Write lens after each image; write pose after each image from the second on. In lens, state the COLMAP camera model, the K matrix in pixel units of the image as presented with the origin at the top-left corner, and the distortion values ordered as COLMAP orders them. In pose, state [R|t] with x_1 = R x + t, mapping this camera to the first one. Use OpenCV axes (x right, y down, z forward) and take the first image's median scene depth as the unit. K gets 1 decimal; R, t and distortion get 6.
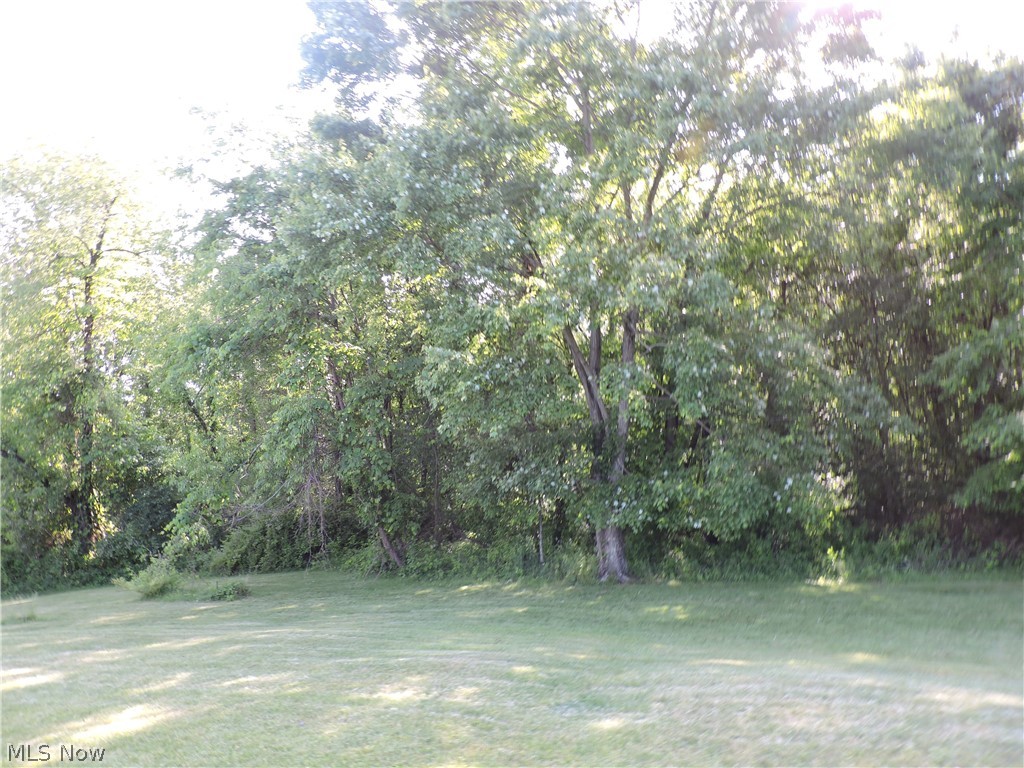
lens RADIAL K [[715.8, 0, 504.3], [0, 715.8, 379.4], [0, 0, 1]] dist [0.077221, 0.000373]
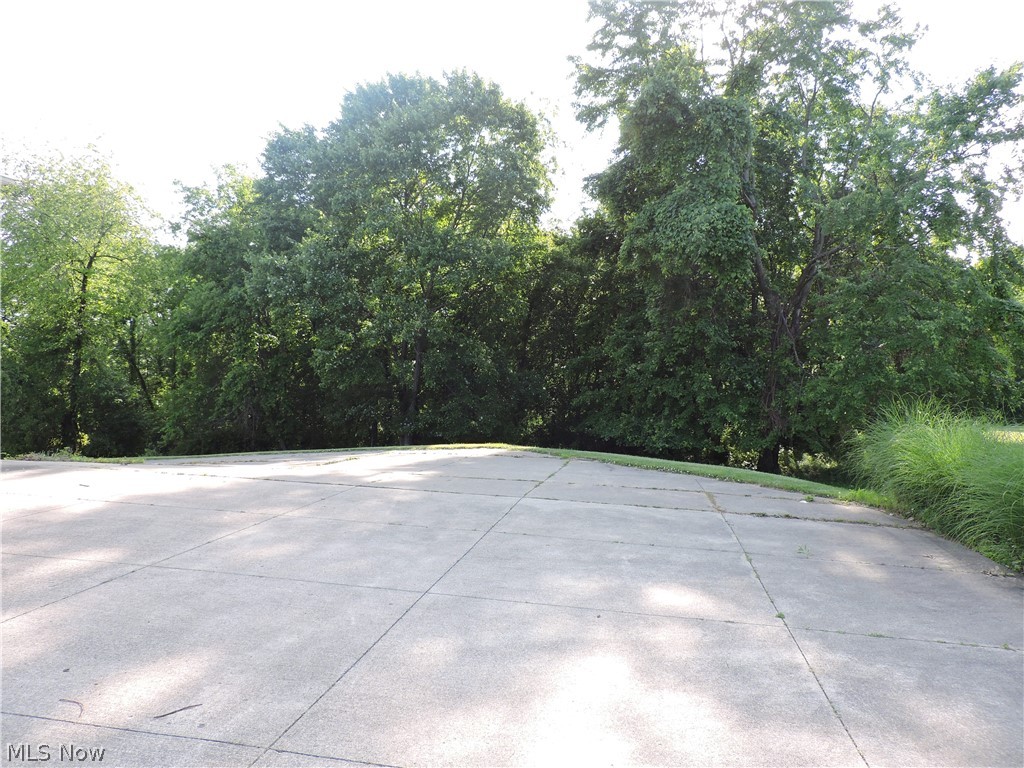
lens RADIAL K [[715.8, 0, 504.3], [0, 715.8, 379.4], [0, 0, 1]] dist [0.077221, 0.000373]
pose [[0.984682, 0.056012, 0.165118, 0.076710], [-0.064573, 0.996808, 0.046941, -0.065848], [-0.161962, -0.056884, 0.985156, -0.956101]]
